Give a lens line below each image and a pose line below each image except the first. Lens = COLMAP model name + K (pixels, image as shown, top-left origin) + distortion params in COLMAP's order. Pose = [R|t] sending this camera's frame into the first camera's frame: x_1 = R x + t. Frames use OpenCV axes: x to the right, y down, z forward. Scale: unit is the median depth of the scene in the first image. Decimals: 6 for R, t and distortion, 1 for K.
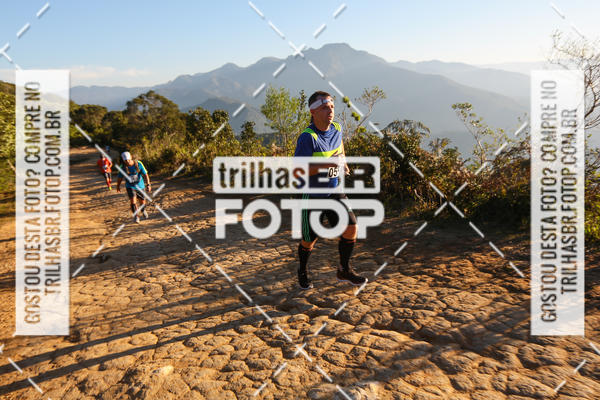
lens RADIAL K [[428.0, 0, 294.4], [0, 428.0, 196.7], [0, 0, 1]] dist [0.006551, 0.043731]
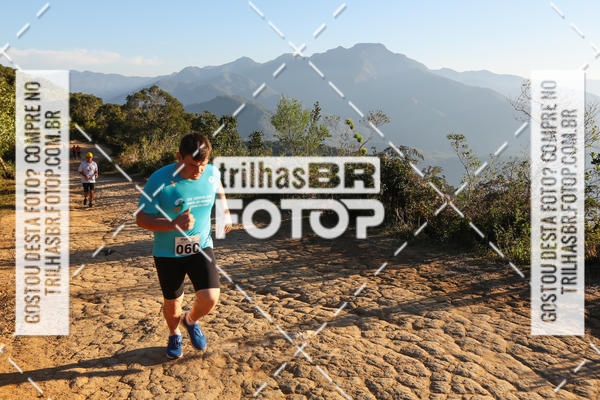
lens RADIAL K [[515.8, 0, 297.5], [0, 515.8, 200.8], [0, 0, 1]] dist [0.033989, 0.059712]
pose [[0.996399, 0.080161, -0.027644, 0.037319], [-0.081032, 0.996200, -0.031943, 0.011311], [0.024978, 0.034068, 0.999107, -0.193745]]
